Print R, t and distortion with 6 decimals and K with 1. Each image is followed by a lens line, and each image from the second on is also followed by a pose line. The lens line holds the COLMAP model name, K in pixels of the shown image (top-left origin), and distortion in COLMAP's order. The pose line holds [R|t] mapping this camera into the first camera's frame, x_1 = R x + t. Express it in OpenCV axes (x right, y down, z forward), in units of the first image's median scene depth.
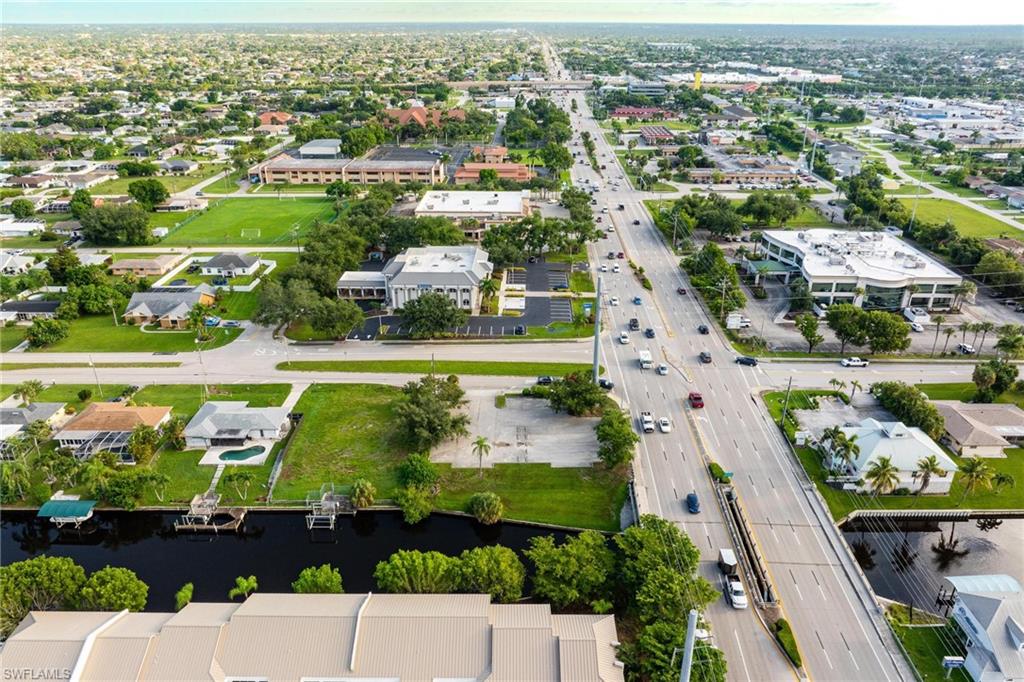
lens RADIAL K [[747.1, 0, 512.0], [0, 747.1, 341.0], [0, 0, 1]] dist [-0.006249, -0.001911]
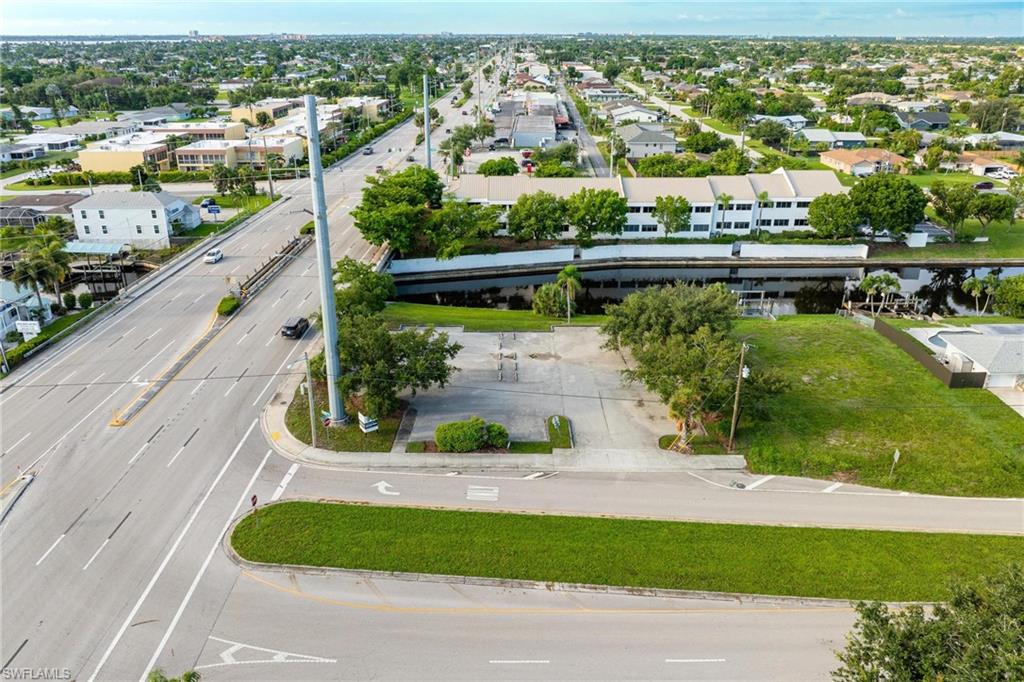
lens RADIAL K [[743.8, 0, 515.0], [0, 743.8, 306.9], [0, 0, 1]] dist [-0.020206, -0.001844]
pose [[-0.999733, 0.007003, -0.022014, 0.018461], [-0.010150, 0.722848, 0.690932, -0.253385], [0.020751, 0.690971, -0.722584, 1.248788]]
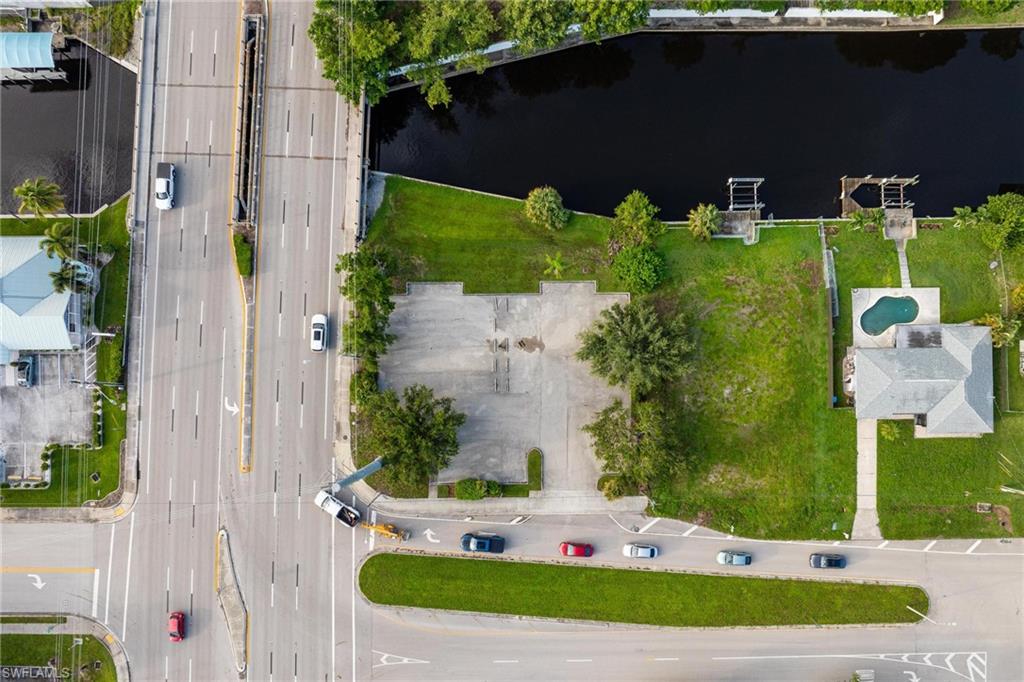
lens RADIAL K [[731.0, 0, 521.5], [0, 731.0, 372.9], [0, 0, 1]] dist [-0.014463, -0.005950]
pose [[-0.999902, 0.012270, 0.006709, -0.008592], [0.001513, -0.382016, 0.924154, -0.458969], [0.013902, 0.924074, 0.381960, 0.687038]]
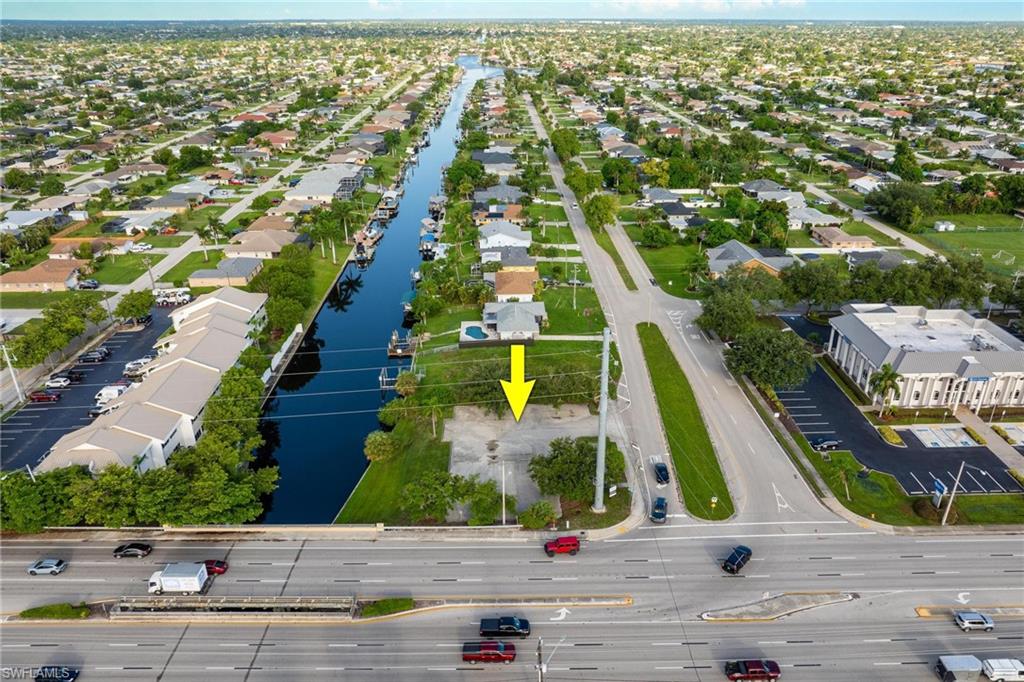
lens RADIAL K [[753.2, 0, 530.6], [0, 753.2, 342.5], [0, 0, 1]] dist [-0.015995, -0.001843]
pose [[0.051189, 0.398130, -0.915900, 0.669236], [-0.395316, 0.850272, 0.347509, -0.256920], [0.917118, 0.344282, 0.200912, 0.743524]]
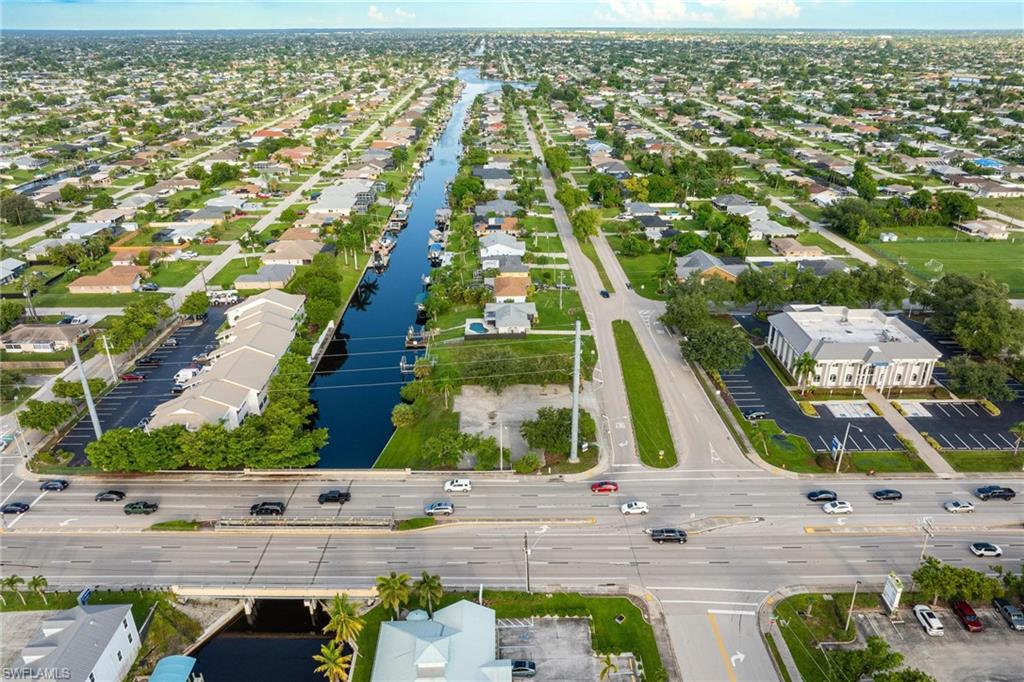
lens RADIAL K [[735.7, 0, 518.9], [0, 735.7, 342.5], [0, 0, 1]] dist [-0.003353, -0.029836]
pose [[0.040287, 0.396602, -0.917106, 0.849068], [-0.393864, 0.849838, 0.350210, -0.314163], [0.918285, 0.347106, 0.190445, 0.714997]]
